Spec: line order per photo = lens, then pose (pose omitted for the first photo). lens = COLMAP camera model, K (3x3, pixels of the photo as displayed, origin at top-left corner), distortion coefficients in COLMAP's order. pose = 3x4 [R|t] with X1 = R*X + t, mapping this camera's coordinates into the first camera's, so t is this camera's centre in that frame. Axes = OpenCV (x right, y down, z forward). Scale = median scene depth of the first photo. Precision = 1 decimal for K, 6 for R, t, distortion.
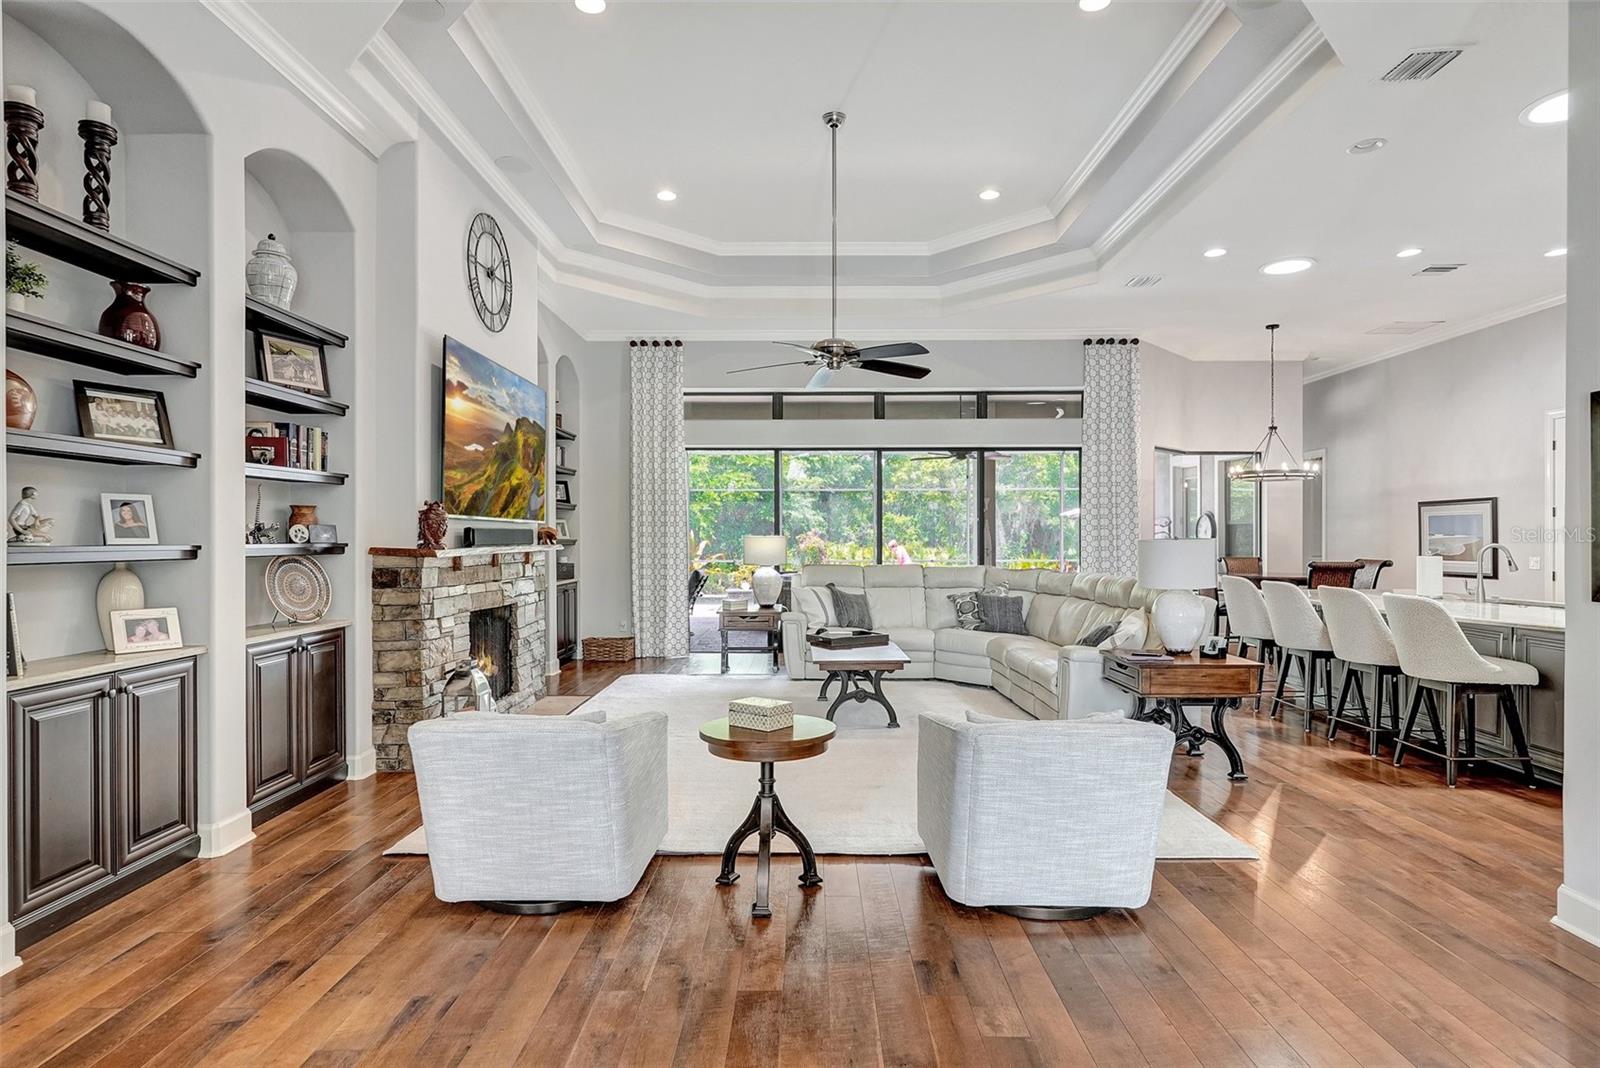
lens RADIAL K [[844.0, 0, 807.1], [0, 844.0, 536.9], [0, 0, 1]] dist [-0.000716, -0.000024]
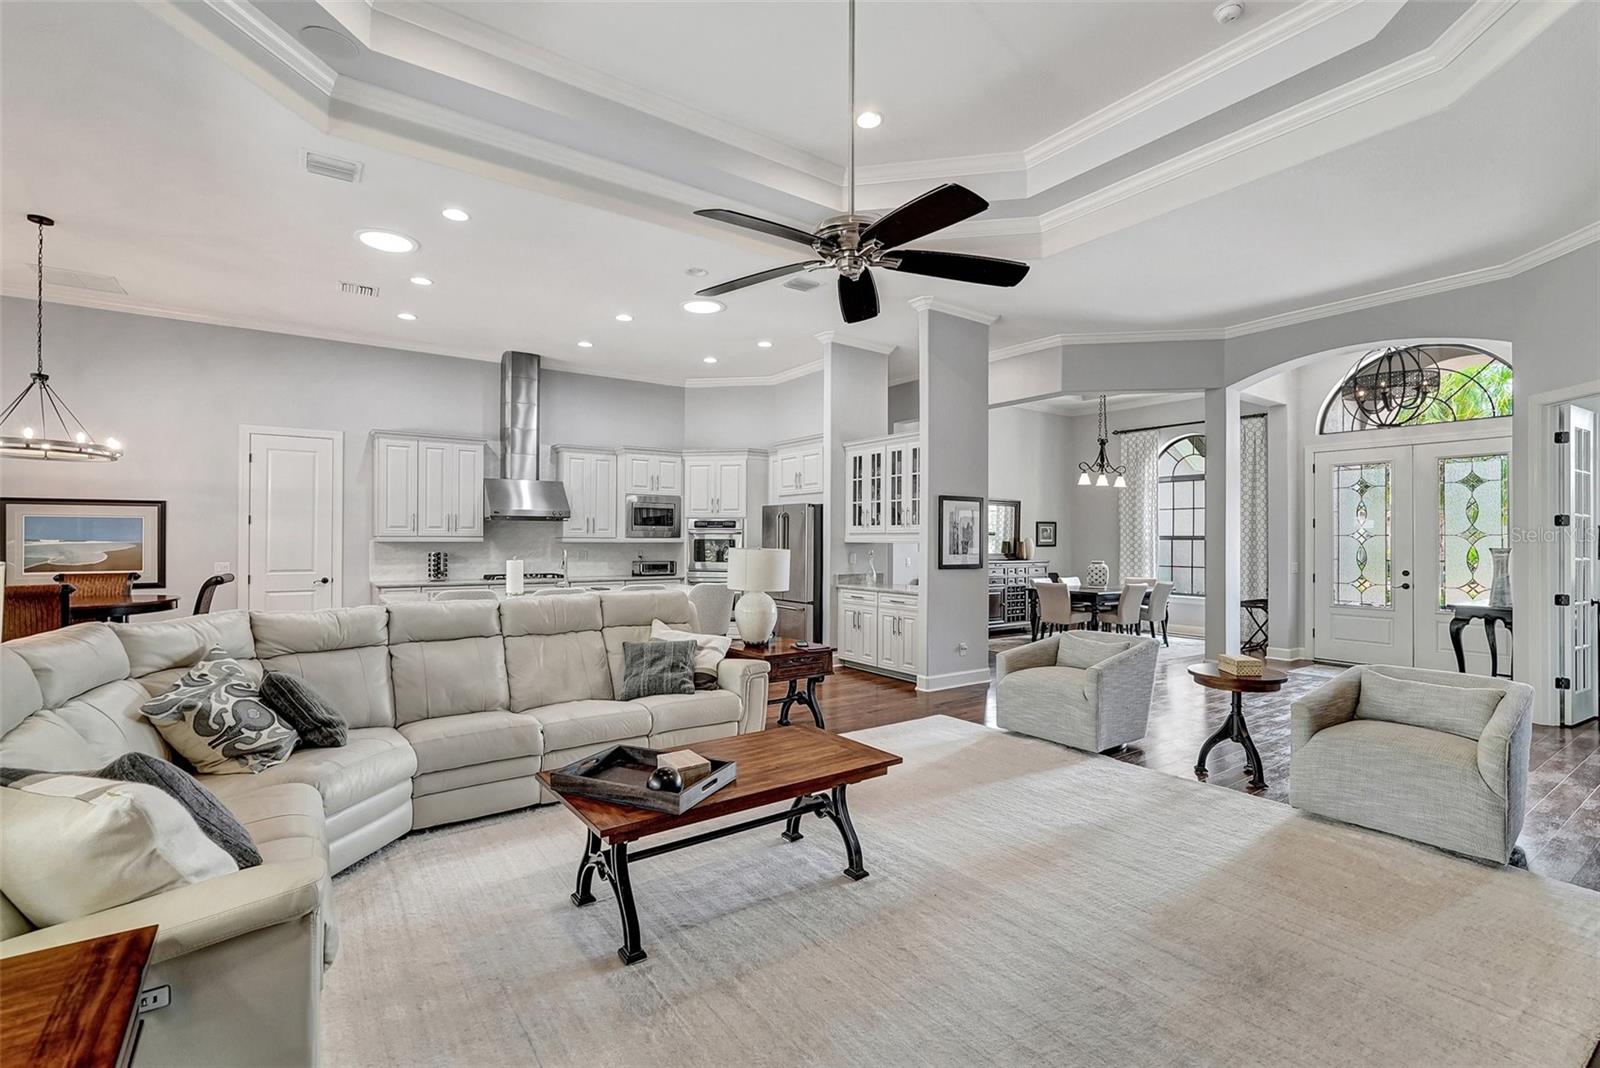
lens RADIAL K [[710.1, 0, 799.1], [0, 710.1, 534.9], [0, 0, 1]] dist [-0.015138, 0.005895]
pose [[-0.579009, 0.002697, 0.815317, -0.249787], [-0.003346, 0.999978, -0.005684, -0.007095], [-0.815315, -0.006019, -0.578987, 0.923743]]
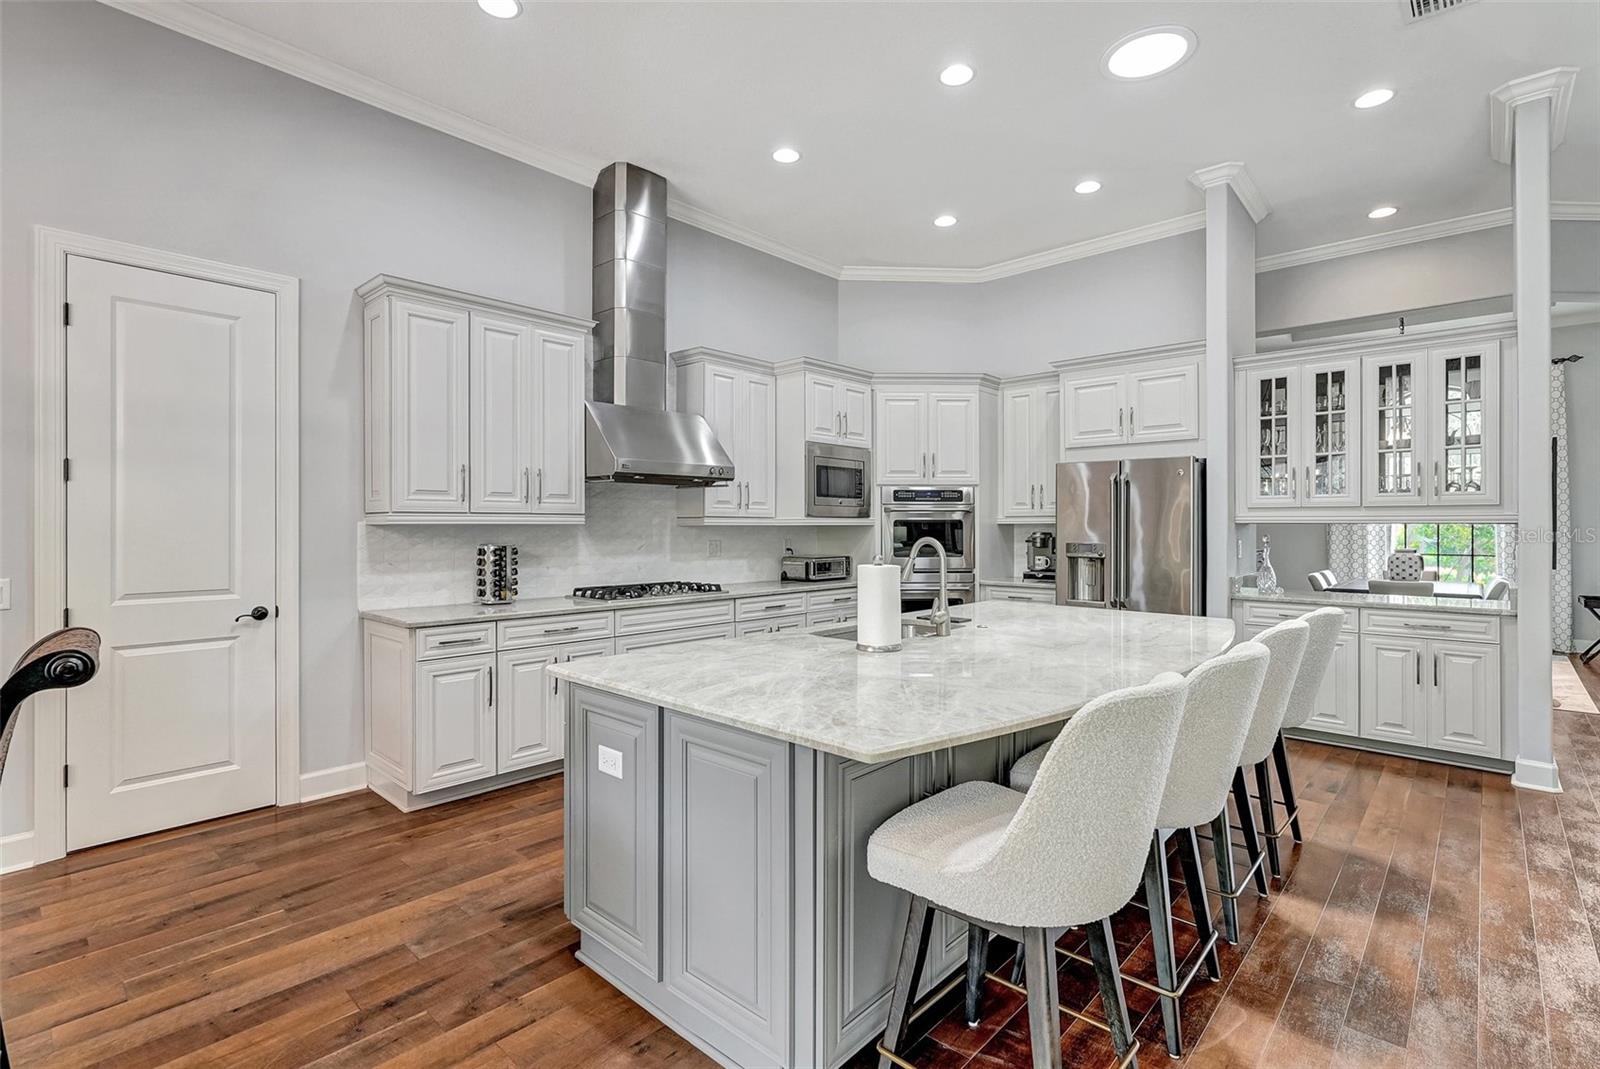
lens RADIAL K [[741.6, 0, 805.6], [0, 741.6, 525.1], [0, 0, 1]] dist [-0.004955, -0.000089]
pose [[-0.734606, 0.001420, 0.678492, 0.344210], [0.001060, 0.999999, -0.000946, -0.000353], [-0.678493, 0.000024, -0.734607, 0.992394]]
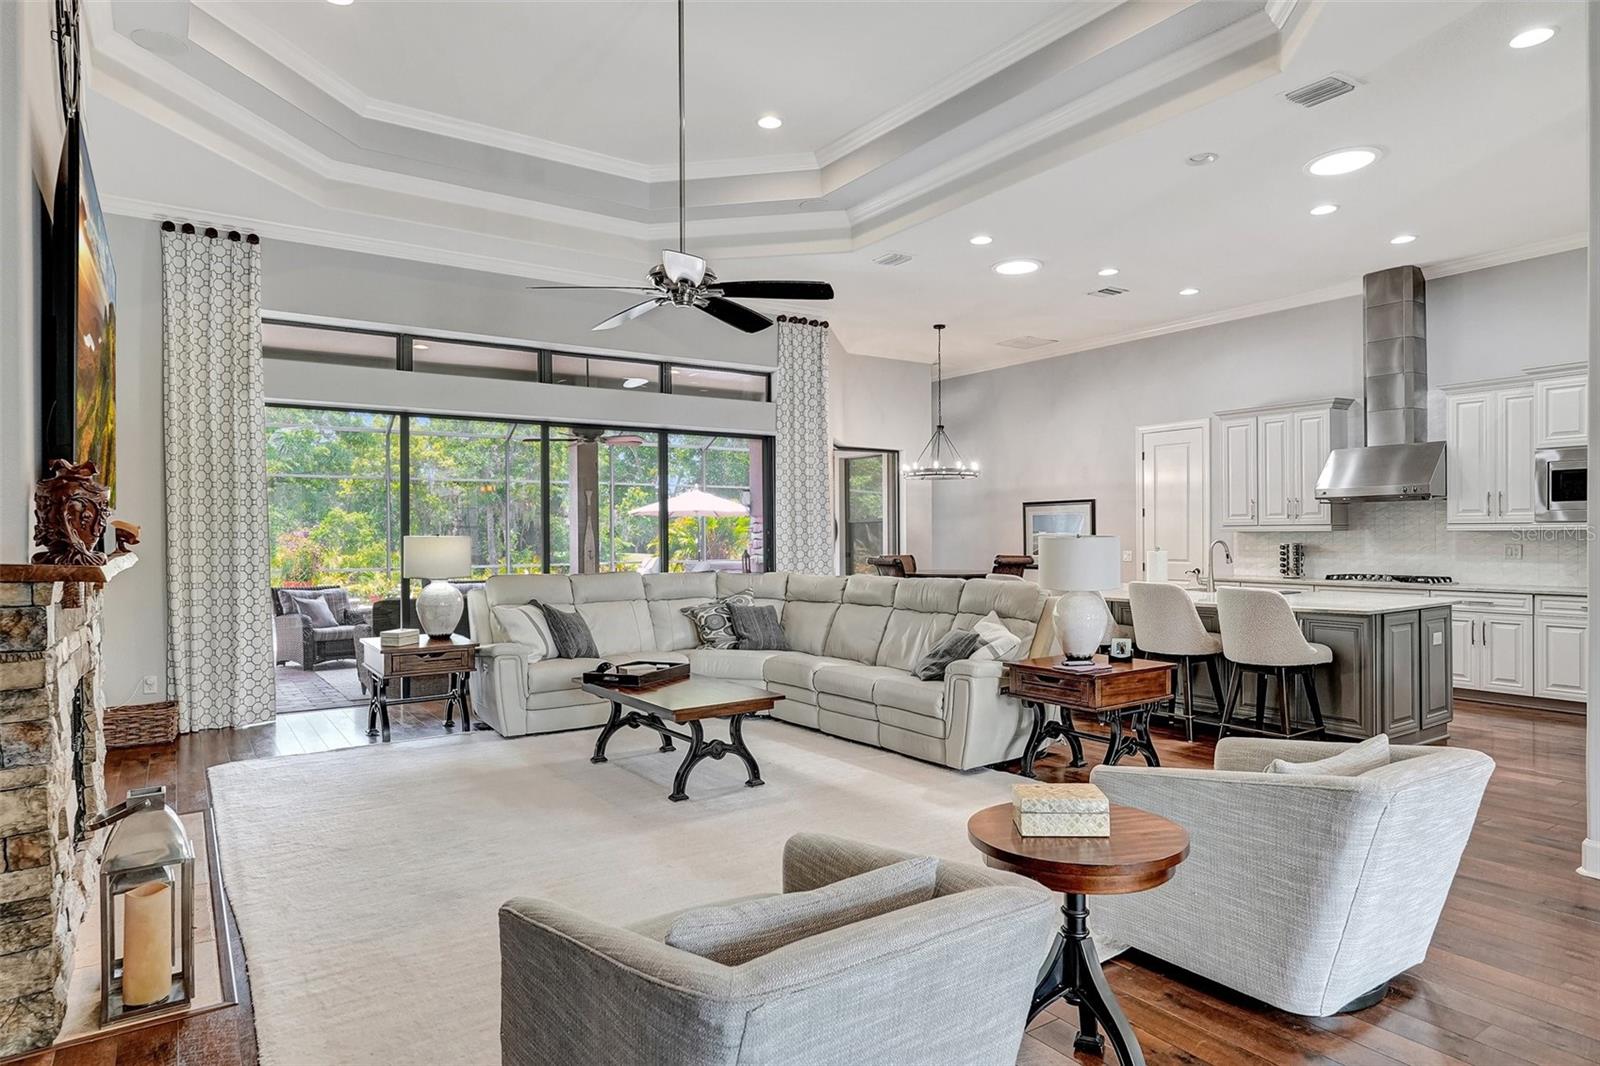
lens RADIAL K [[920.3, 0, 800.3], [0, 920.3, 539.2], [0, 0, 1]] dist [0.000416, -0.004158]
pose [[0.823449, -0.007112, 0.567345, -0.235820], [0.005788, 0.999975, 0.004135, -0.000073], [-0.567360, -0.000121, 0.823470, 0.206292]]
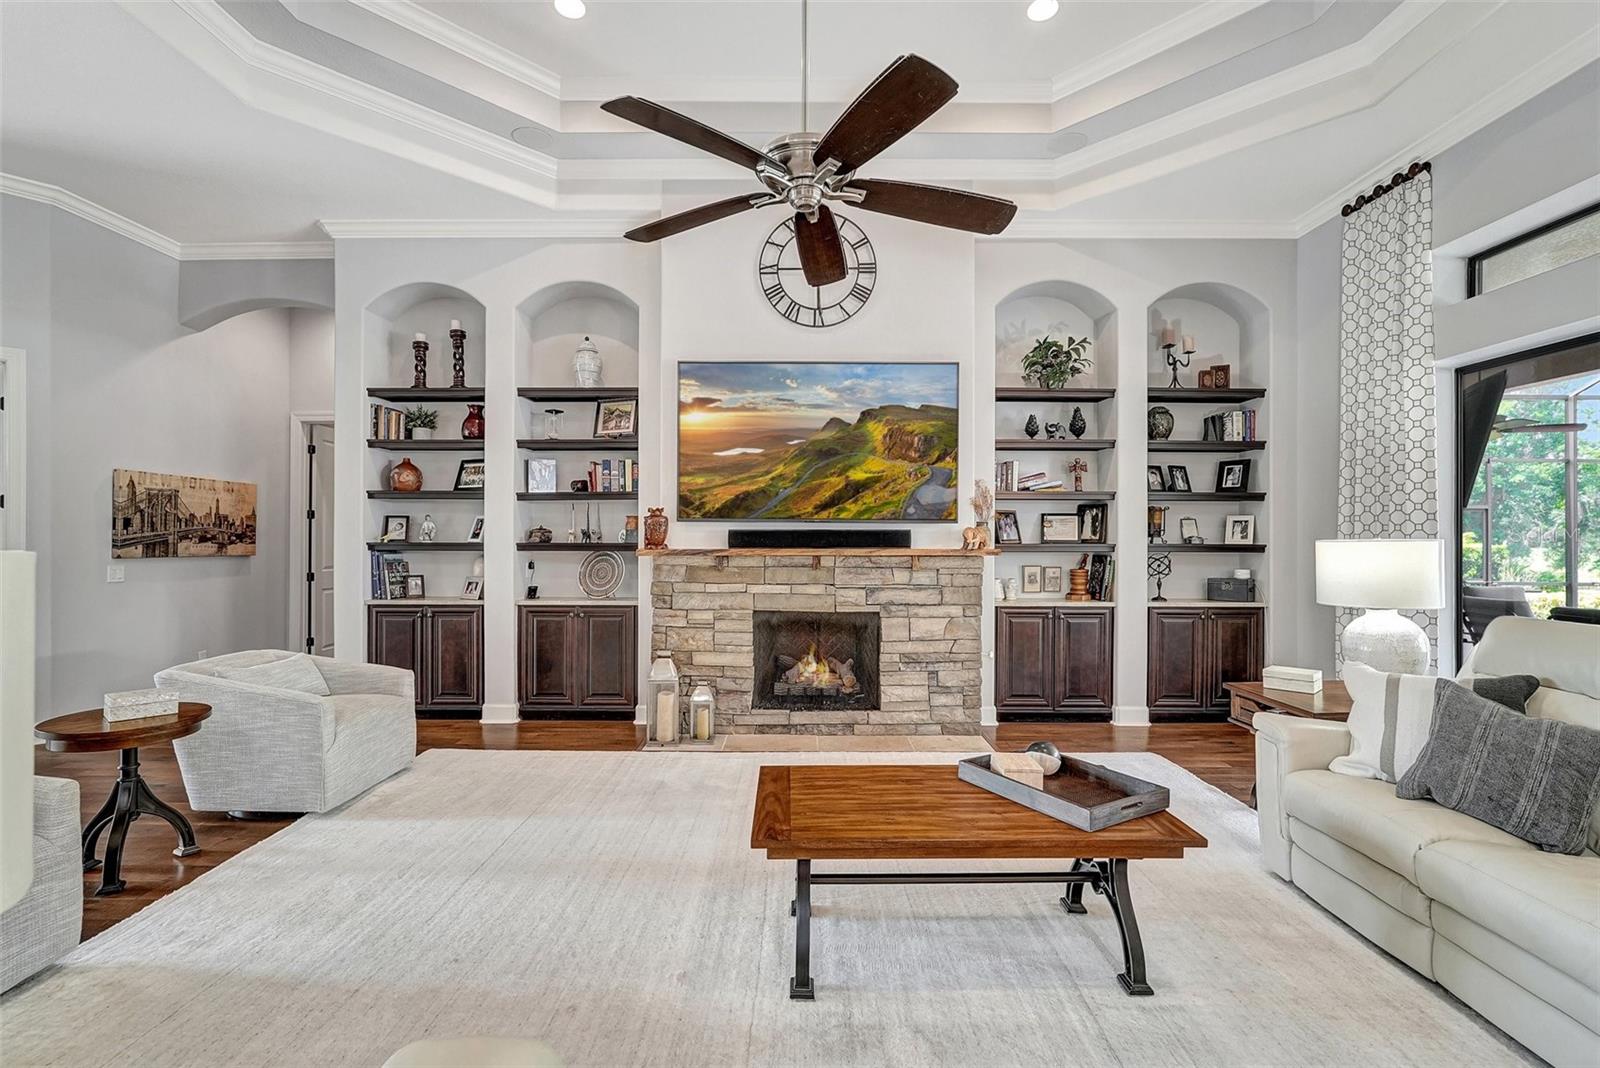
lens RADIAL K [[710.1, 0, 798.8], [0, 710.1, 538.0], [0, 0, 1]] dist [-0.015138, 0.005895]
pose [[-0.002229, -0.001023, -0.999997, 0.318054], [-0.004231, 0.999991, -0.001014, 0.000109], [0.999989, 0.004229, -0.002233, 0.701625]]
